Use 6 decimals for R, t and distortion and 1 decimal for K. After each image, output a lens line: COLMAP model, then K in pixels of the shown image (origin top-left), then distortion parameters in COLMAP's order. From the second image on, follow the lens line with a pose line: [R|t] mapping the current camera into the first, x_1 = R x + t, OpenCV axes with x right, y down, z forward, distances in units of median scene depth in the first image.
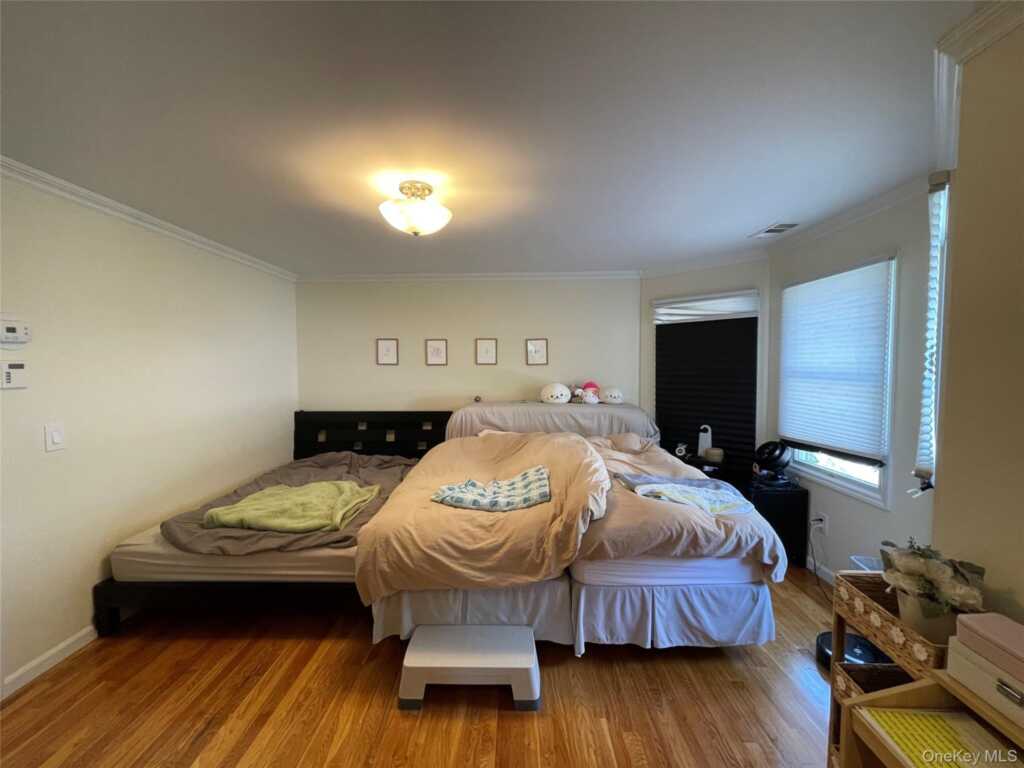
lens RADIAL K [[413.3, 0, 508.9], [0, 413.3, 382.7], [0, 0, 1]] dist [0.002992, 0.000143]
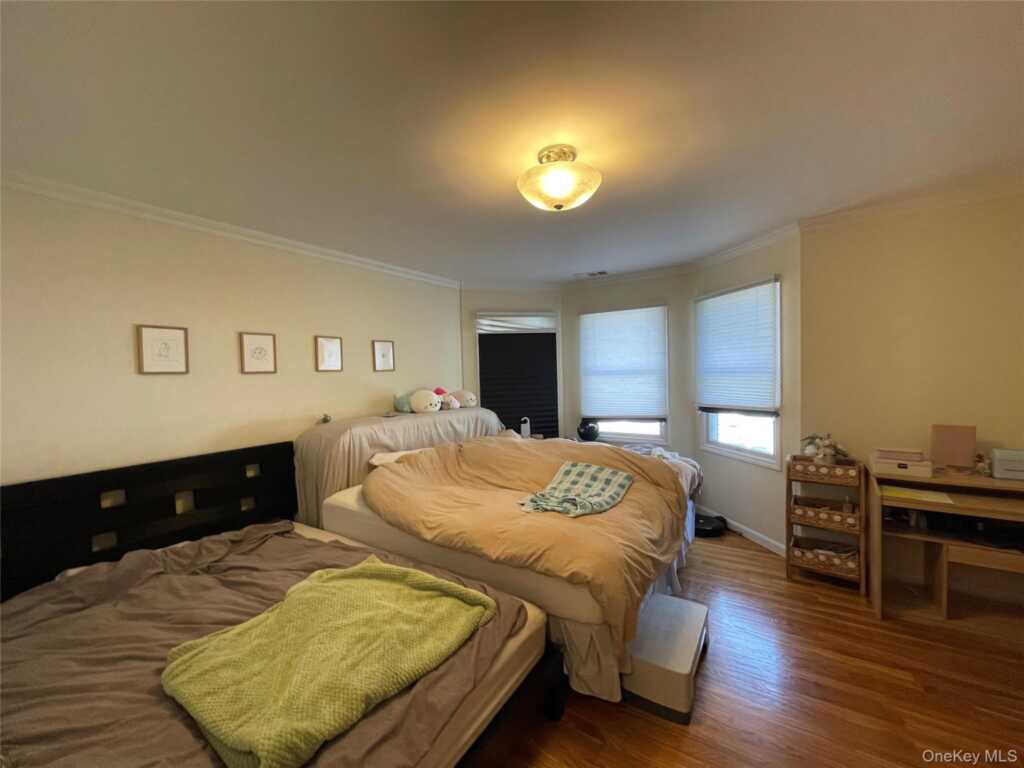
lens RADIAL K [[413.3, 0, 508.9], [0, 413.3, 382.7], [0, 0, 1]] dist [0.002992, 0.000143]
pose [[0.535291, -0.037095, 0.843853, -0.584313], [0.052859, 0.998548, 0.010364, -0.016088], [-0.843012, 0.039057, 0.536475, 0.366259]]
